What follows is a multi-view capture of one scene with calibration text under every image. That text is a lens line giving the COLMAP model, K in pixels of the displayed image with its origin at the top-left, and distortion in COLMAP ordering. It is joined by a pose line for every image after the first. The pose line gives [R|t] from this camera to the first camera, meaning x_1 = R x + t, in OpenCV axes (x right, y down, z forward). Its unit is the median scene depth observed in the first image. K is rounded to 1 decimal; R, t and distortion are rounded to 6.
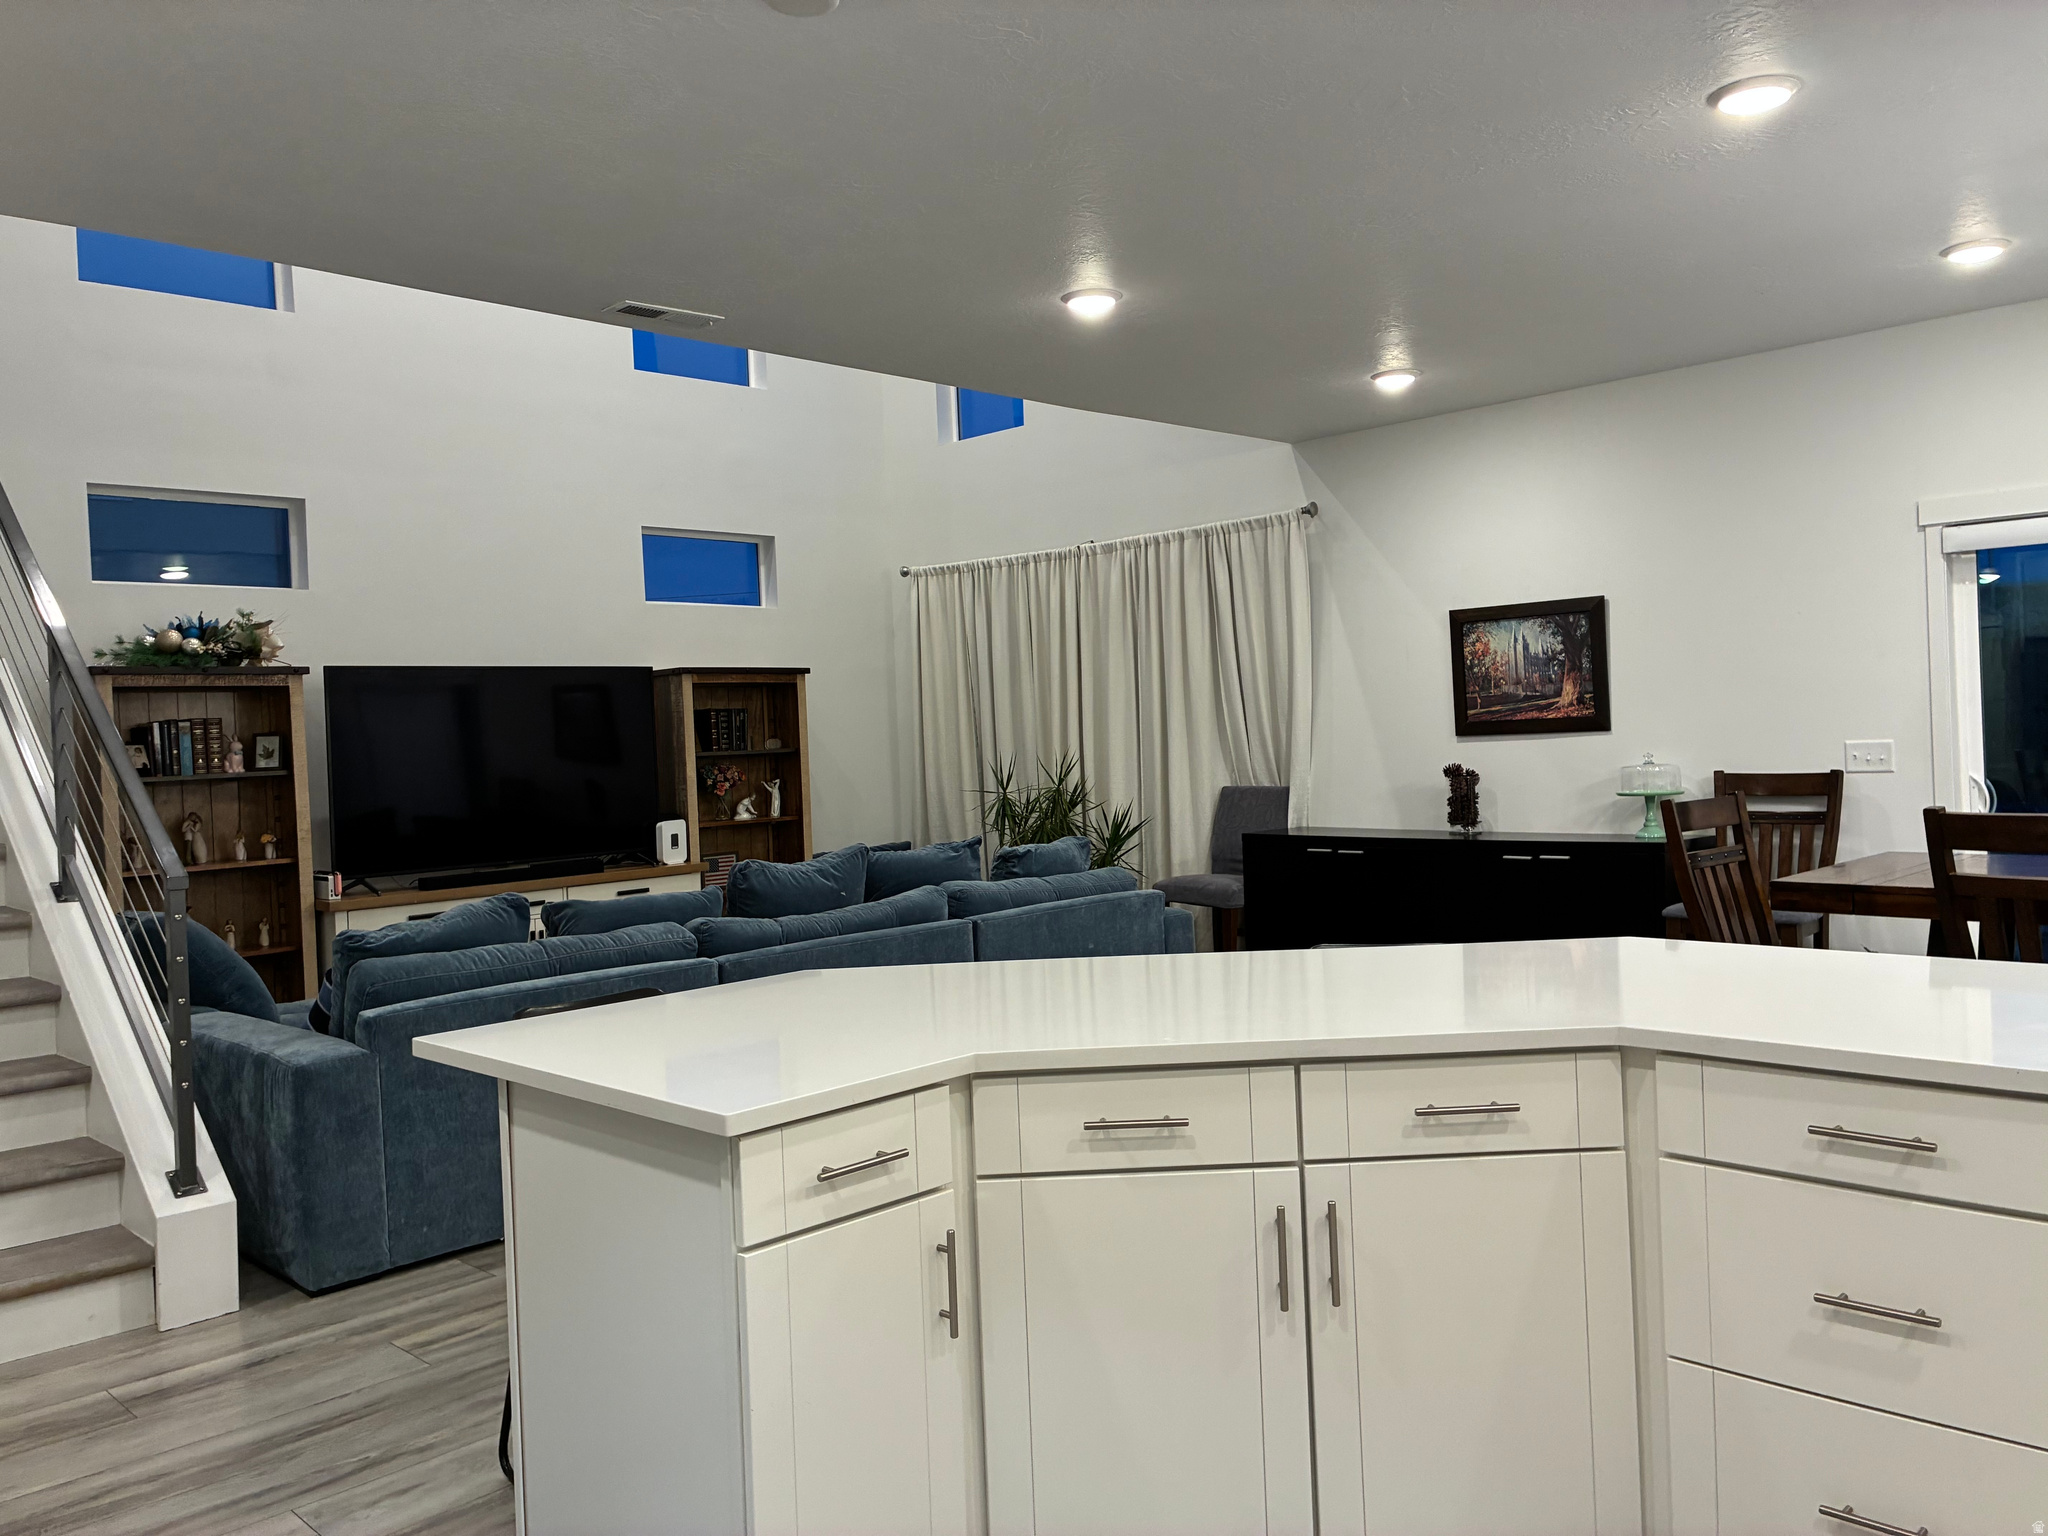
lens RADIAL K [[1570.8, 0, 1031.0], [0, 1570.8, 754.6], [0, 0, 1]] dist [0.030561, -0.060137]
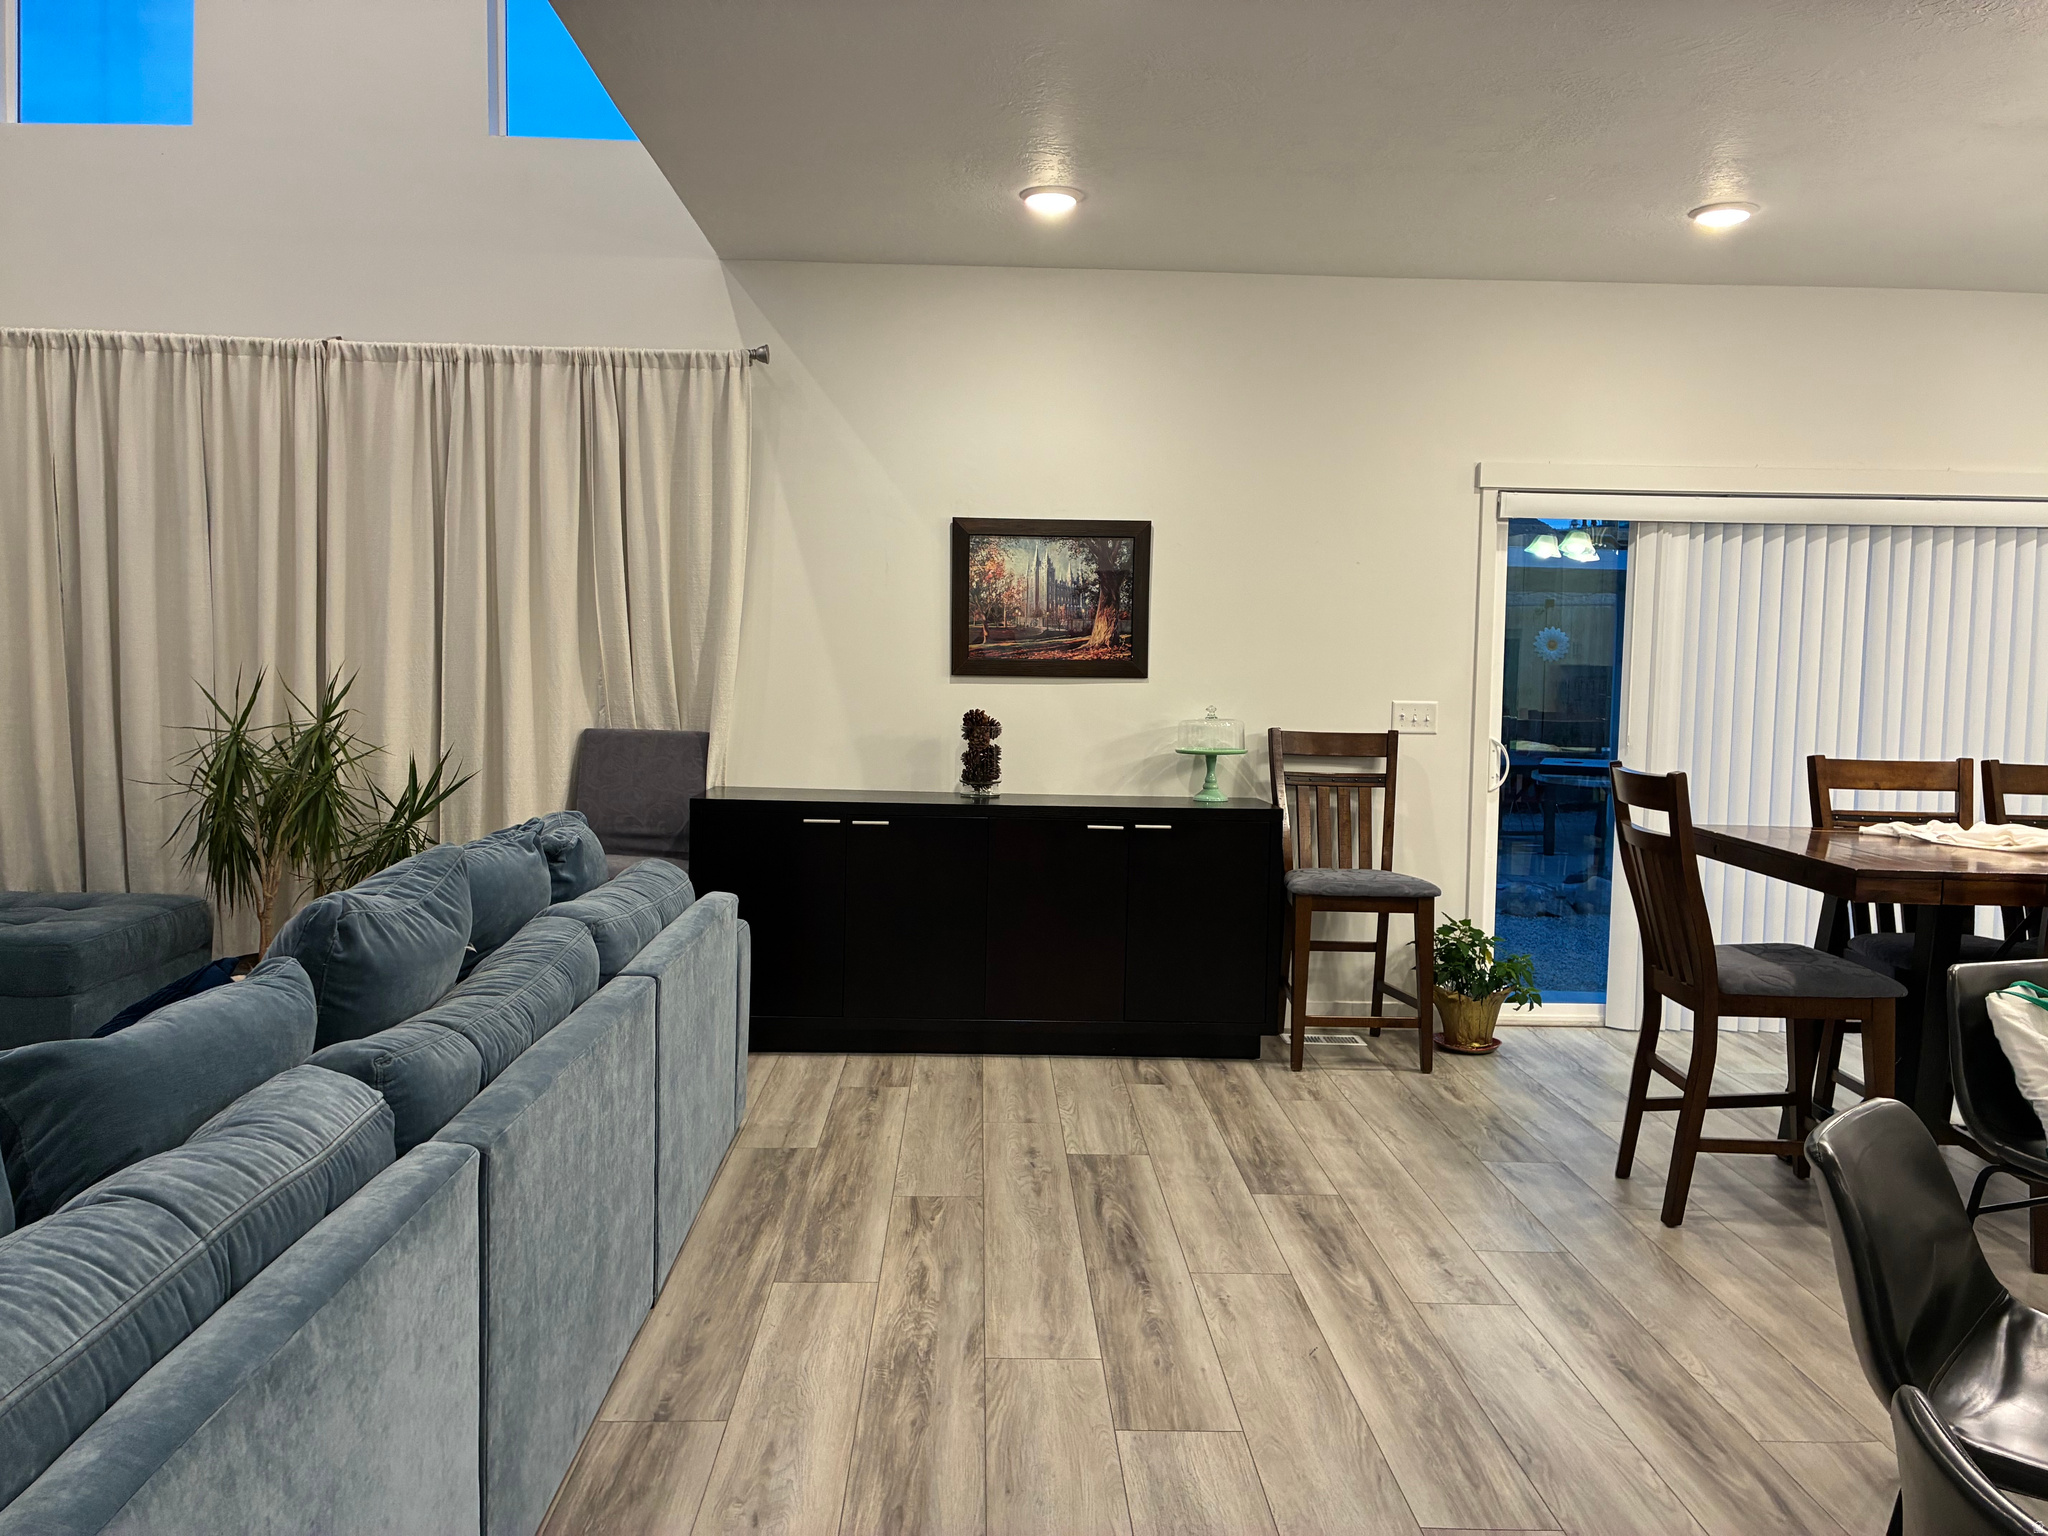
lens RADIAL K [[1565.2, 0, 1024.0], [0, 1565.2, 768.0], [0, 0, 1]] dist [0.080827, -0.125896]
pose [[0.681883, -0.009479, 0.731400, -0.311189], [-0.037731, 0.998129, 0.048113, -0.004633], [-0.730488, -0.060404, 0.680249, 0.453114]]
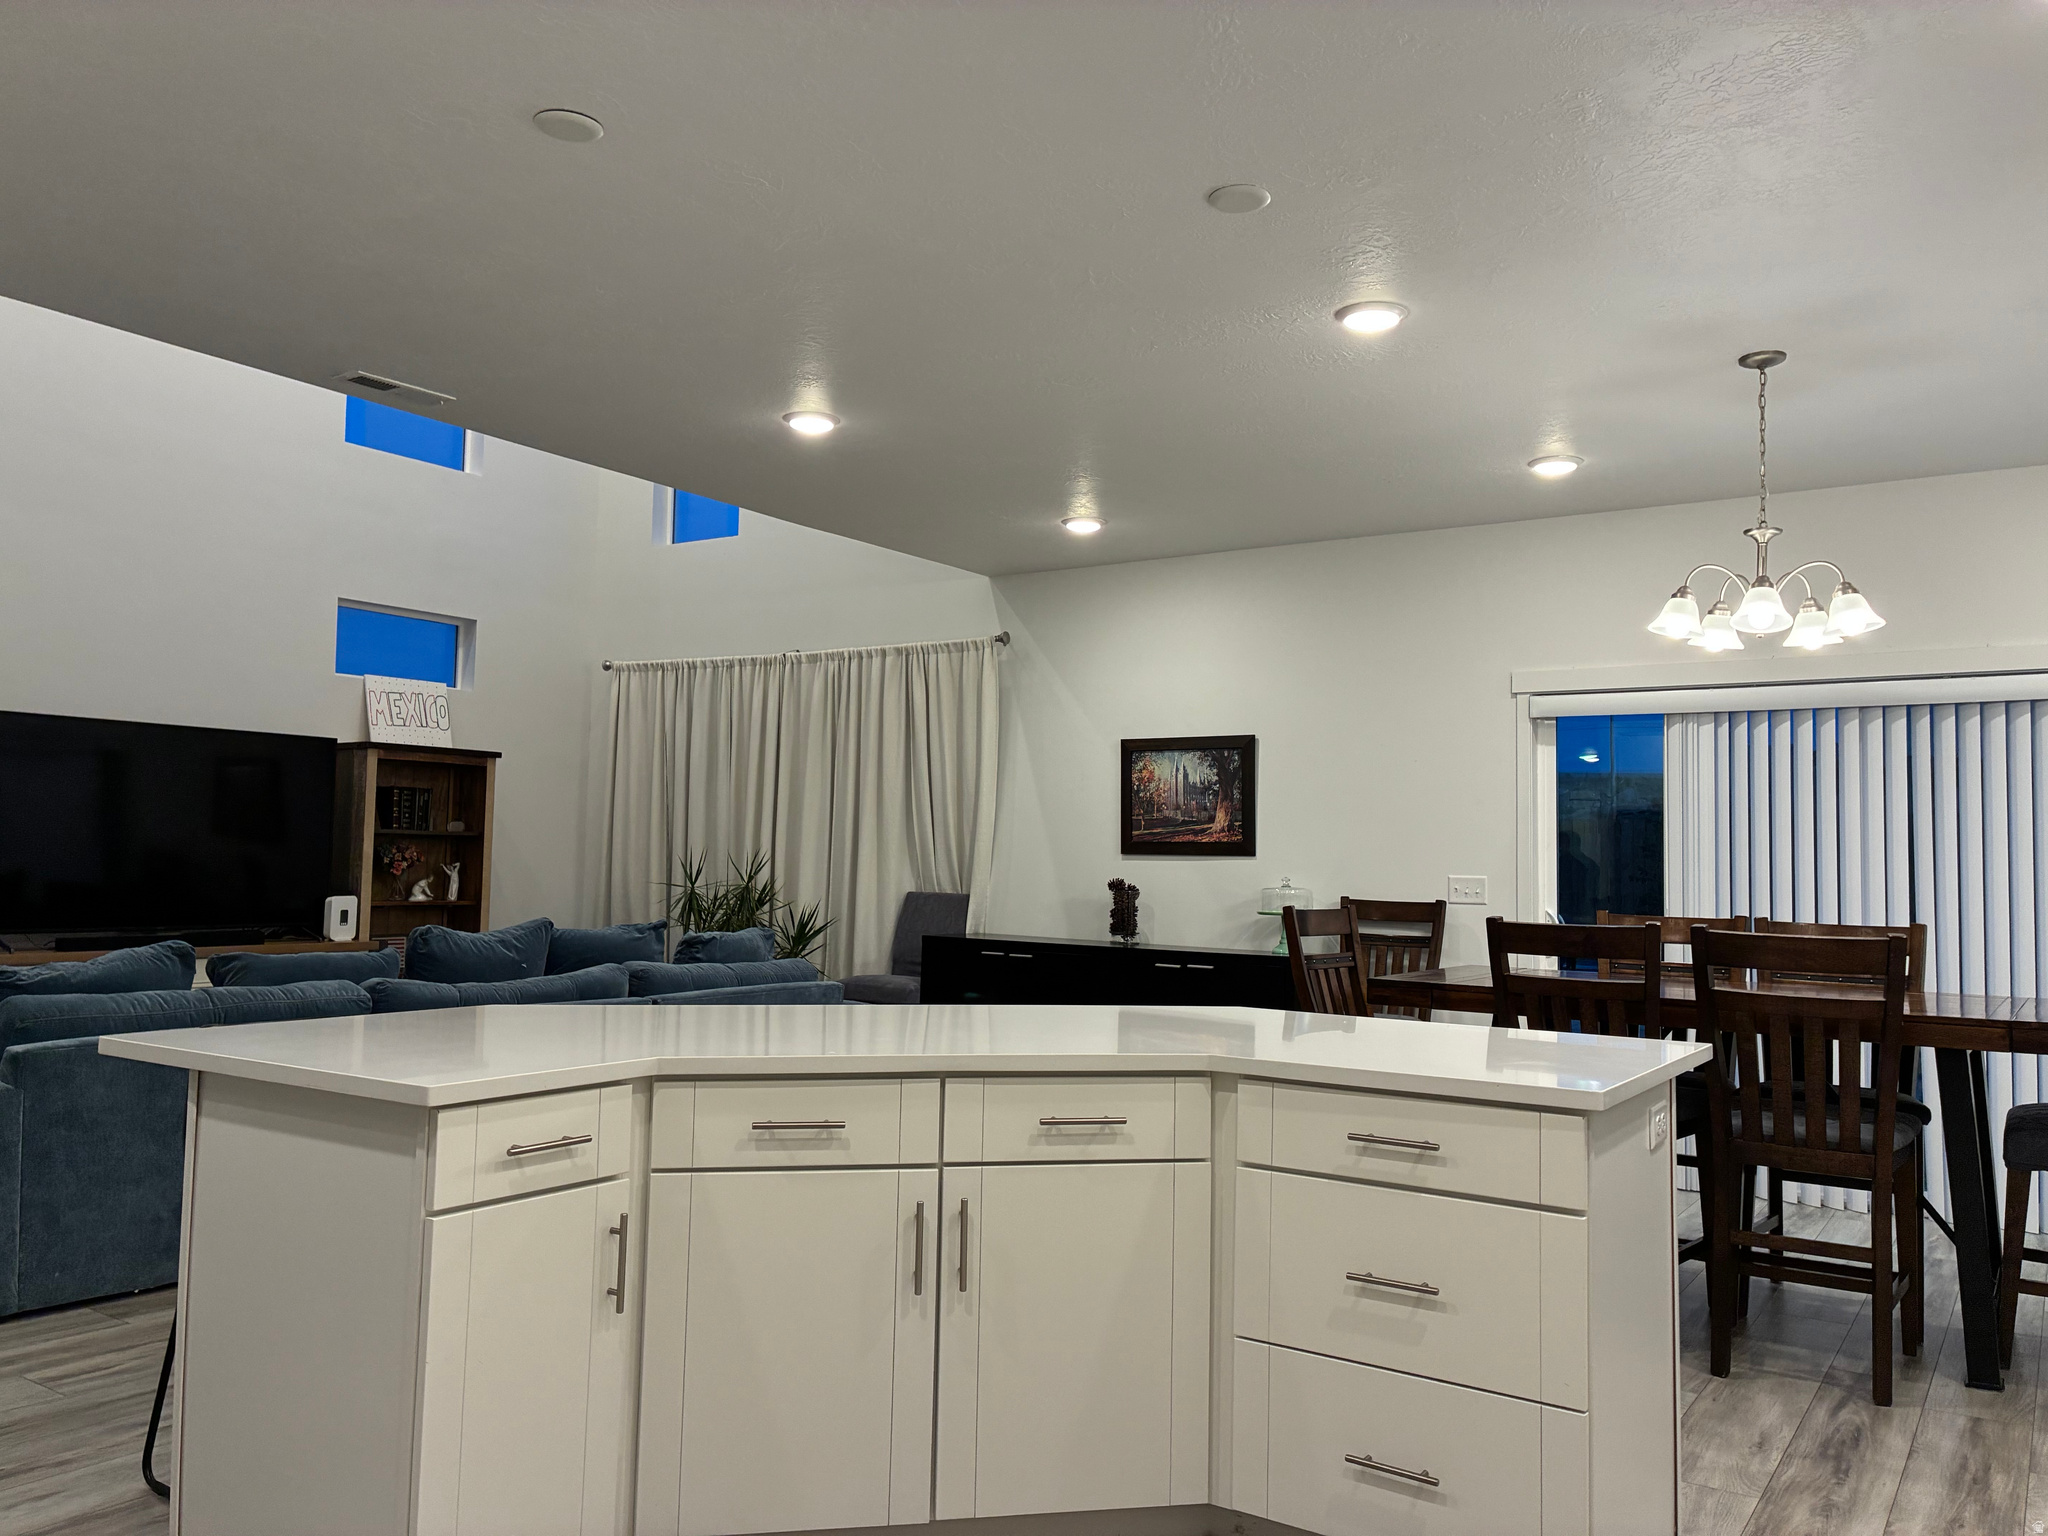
lens RADIAL K [[1570.8, 0, 1031.0], [0, 1570.8, 754.6], [0, 0, 1]] dist [0.030561, -0.060137]
pose [[0.979245, 0.073184, 0.189006, -0.001253], [-0.057160, 0.994400, -0.088884, 0.021236], [-0.194452, 0.076236, 0.977945, -0.058093]]
